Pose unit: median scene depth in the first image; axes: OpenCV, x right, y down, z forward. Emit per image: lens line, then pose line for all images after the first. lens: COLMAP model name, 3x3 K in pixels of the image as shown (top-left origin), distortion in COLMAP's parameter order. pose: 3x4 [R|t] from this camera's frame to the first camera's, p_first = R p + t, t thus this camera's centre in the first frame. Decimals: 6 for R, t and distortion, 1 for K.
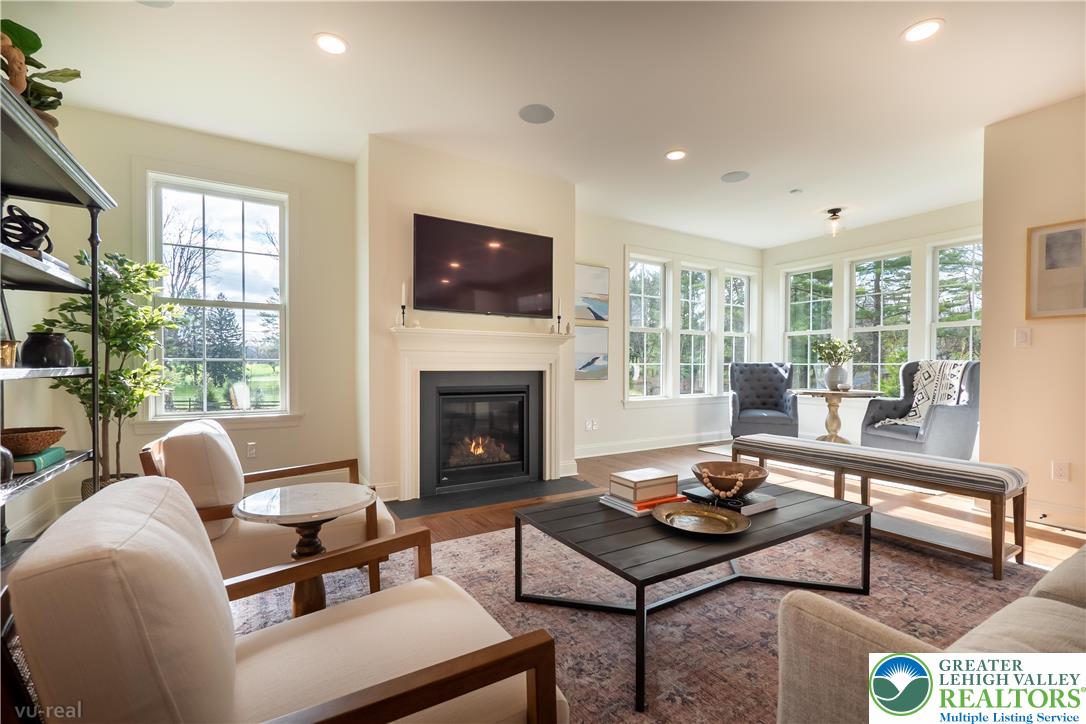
lens RADIAL K [[470.3, 0, 542.4], [0, 470.3, 371.5], [0, 0, 1]] dist [-0.002059, 0.000073]
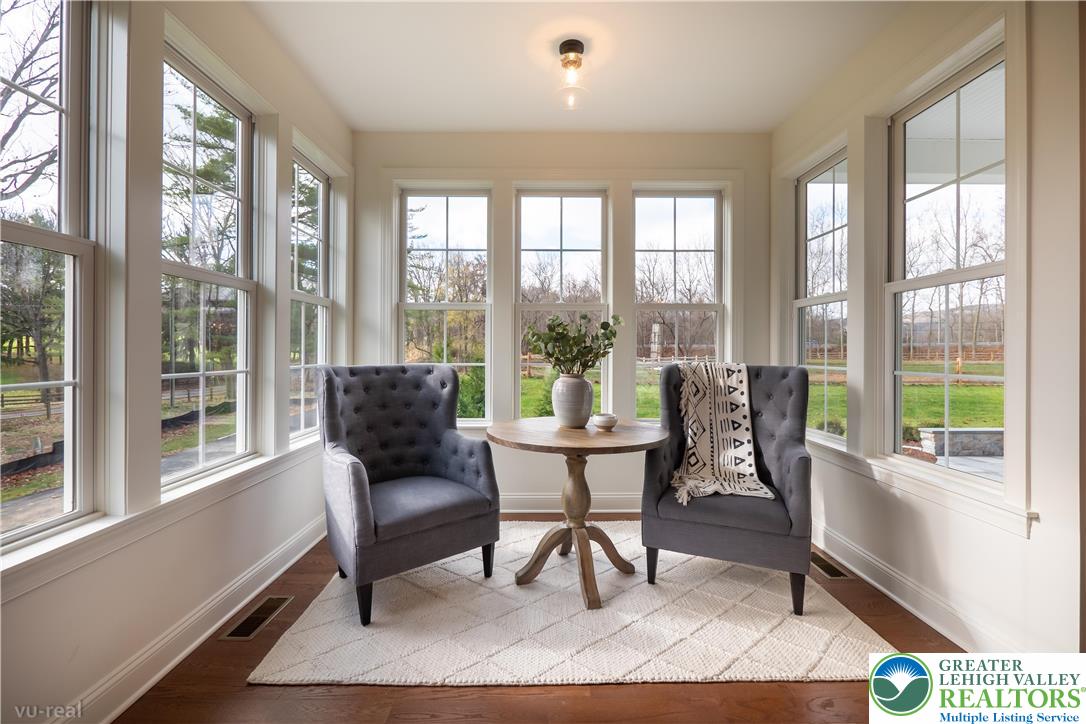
lens RADIAL K [[460.1, 0, 539.5], [0, 460.1, 352.0], [0, 0, 1]] dist [-0.004304, -0.000003]
pose [[0.515269, -0.001381, 0.857027, 0.304336], [0.009229, 0.999950, -0.003938, -0.049183], [-0.856979, 0.009938, 0.515256, 1.157272]]
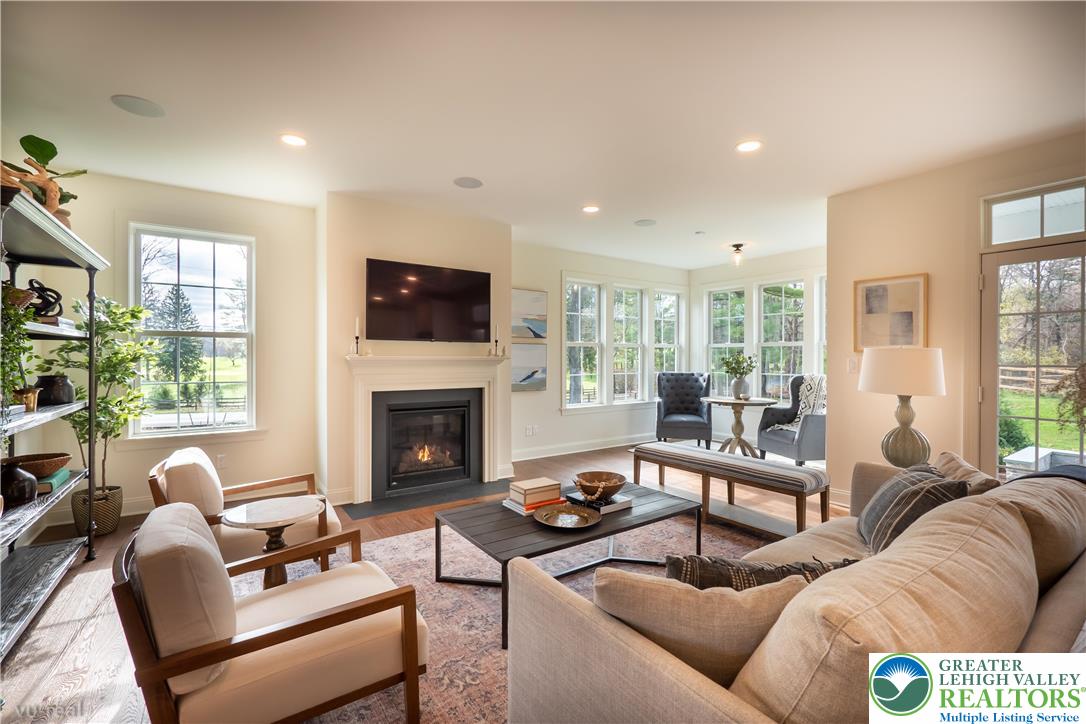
lens RADIAL K [[471.0, 0, 543.9], [0, 471.0, 358.4], [0, 0, 1]] dist [-0.001638, 0.000429]
pose [[0.997901, -0.001043, 0.064748, 0.092377], [0.001792, 0.999932, -0.011502, -0.070918], [-0.064732, 0.011594, 0.997835, -0.198917]]
